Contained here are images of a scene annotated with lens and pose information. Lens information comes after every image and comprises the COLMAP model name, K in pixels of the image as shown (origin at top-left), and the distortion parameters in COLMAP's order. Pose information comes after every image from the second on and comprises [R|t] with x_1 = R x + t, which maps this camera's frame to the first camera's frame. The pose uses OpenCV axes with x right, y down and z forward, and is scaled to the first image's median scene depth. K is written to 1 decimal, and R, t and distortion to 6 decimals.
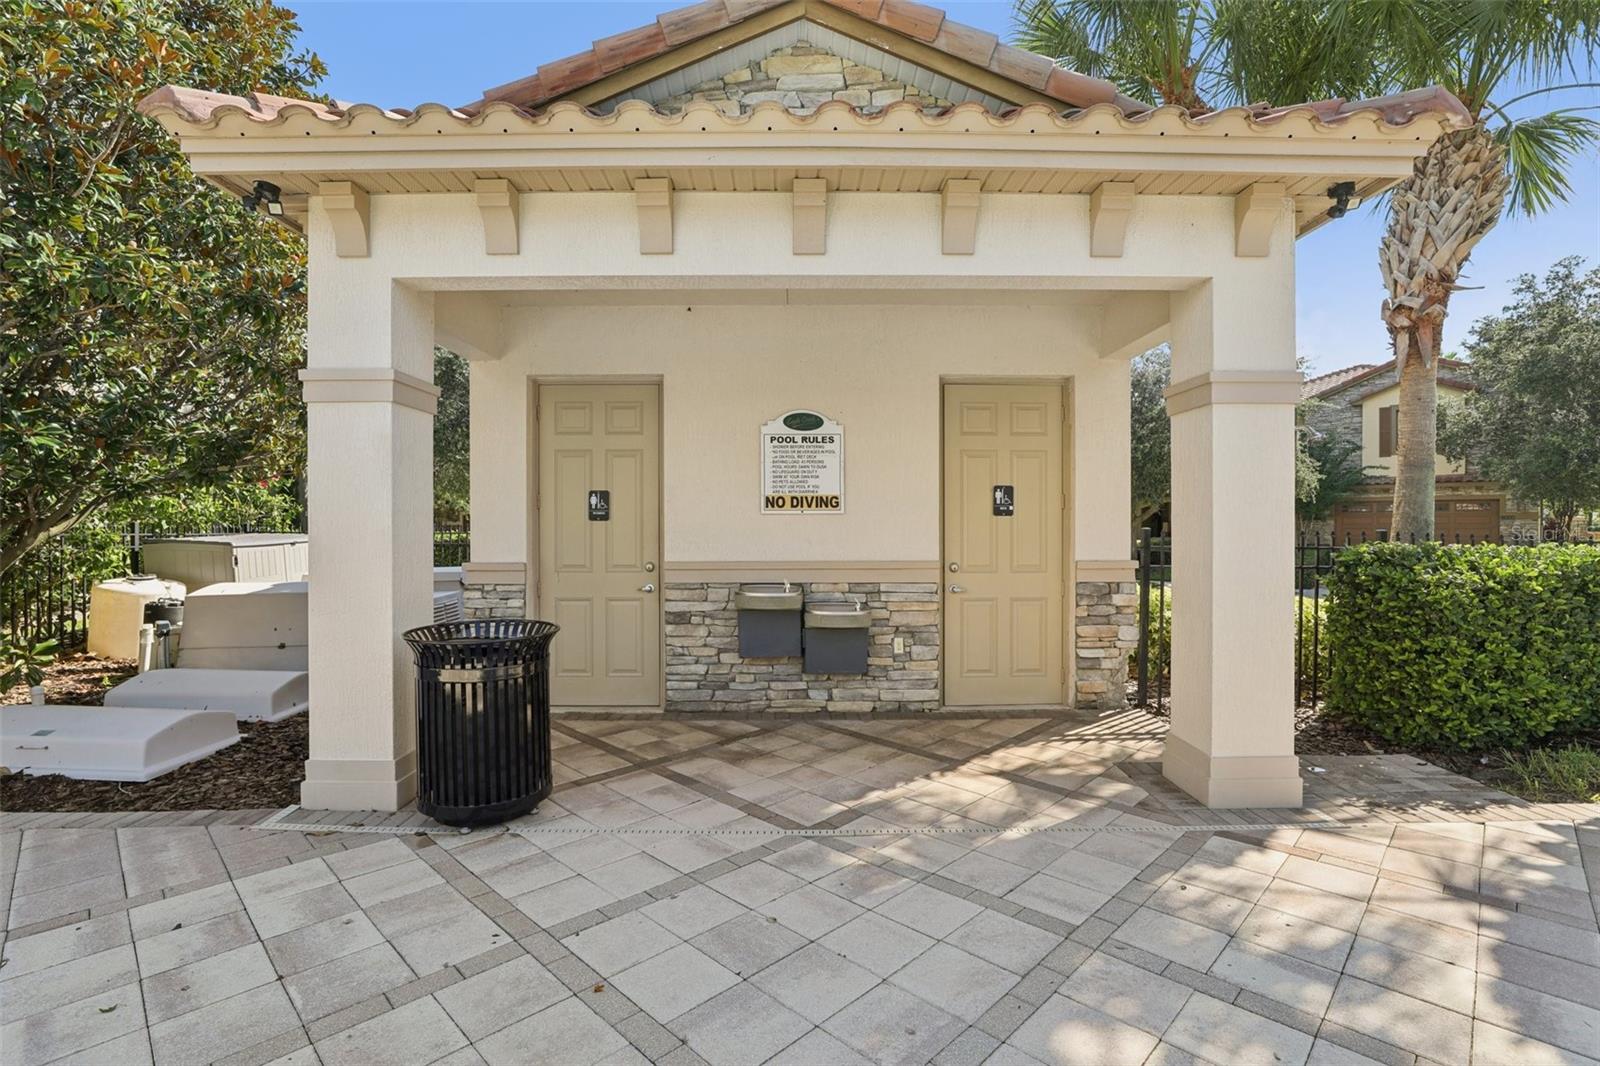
lens RADIAL K [[716.8, 0, 800.0], [0, 716.8, 533.0], [0, 0, 1]] dist [-0.001679, -0.000174]
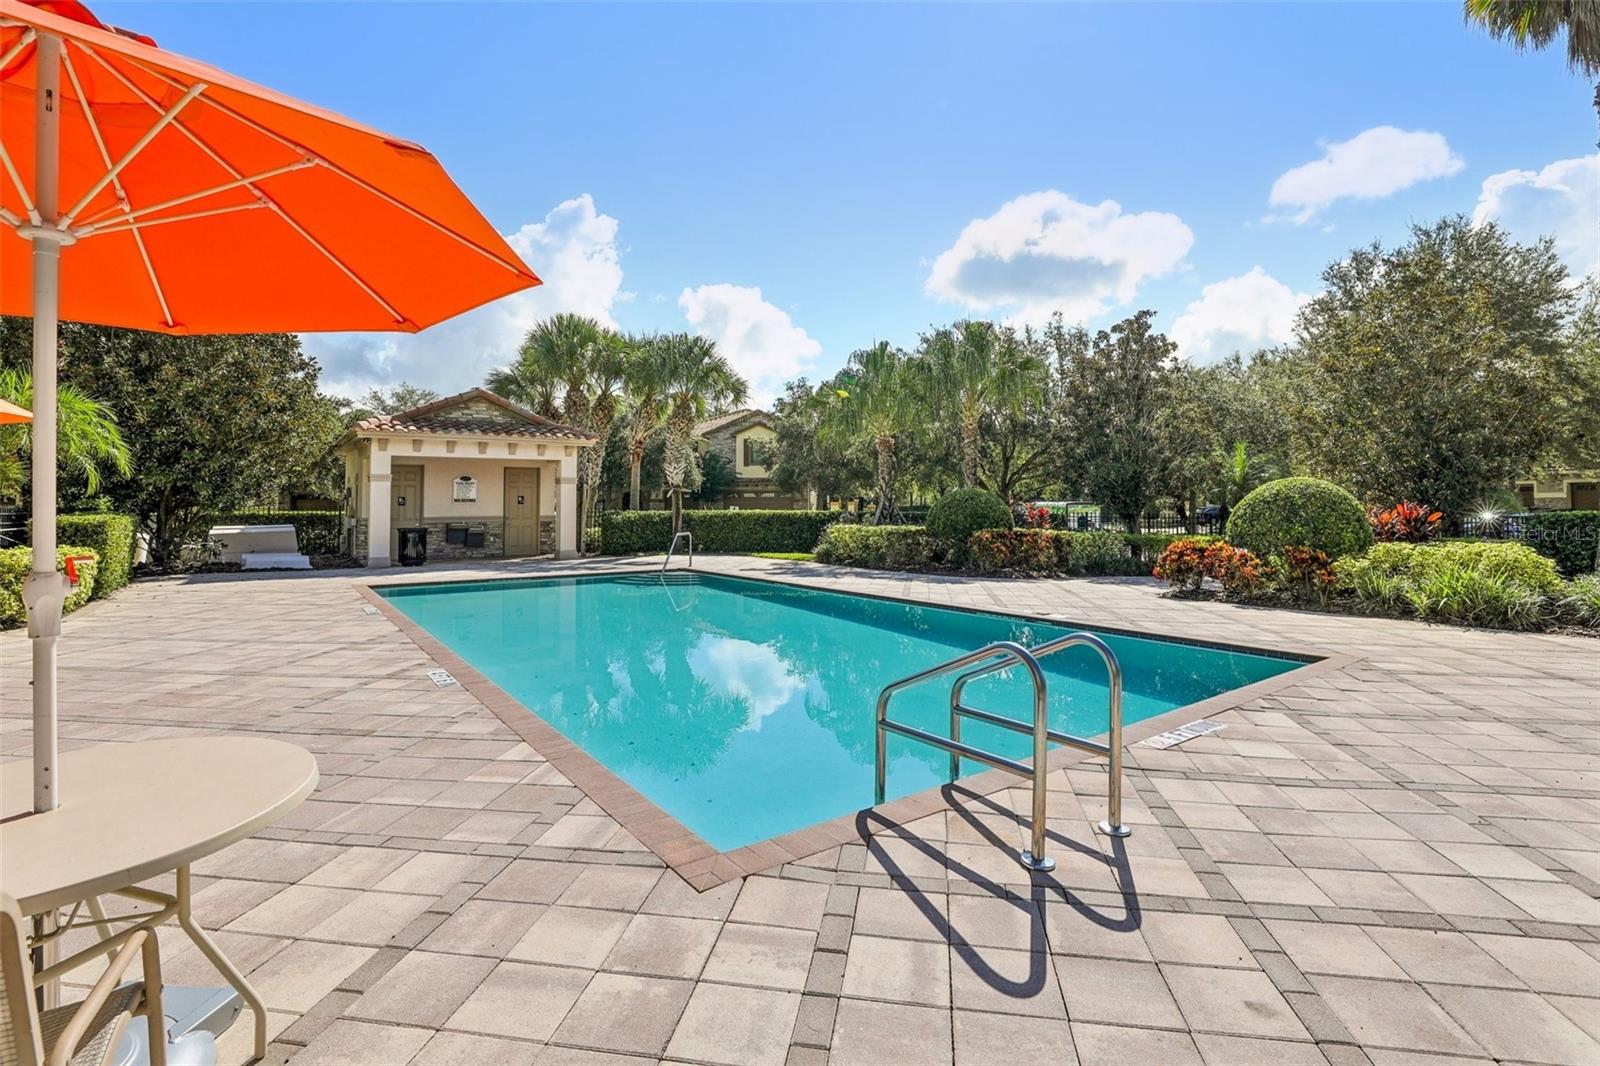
lens RADIAL K [[758.7, 0, 799.9], [0, 758.7, 504.1], [0, 0, 1]] dist [-0.000562, -0.000041]
pose [[0.813088, 0.003684, 0.582130, -0.862008], [0.002116, 0.999955, -0.009283, 0.015674], [-0.582138, 0.008780, 0.813043, -3.163718]]
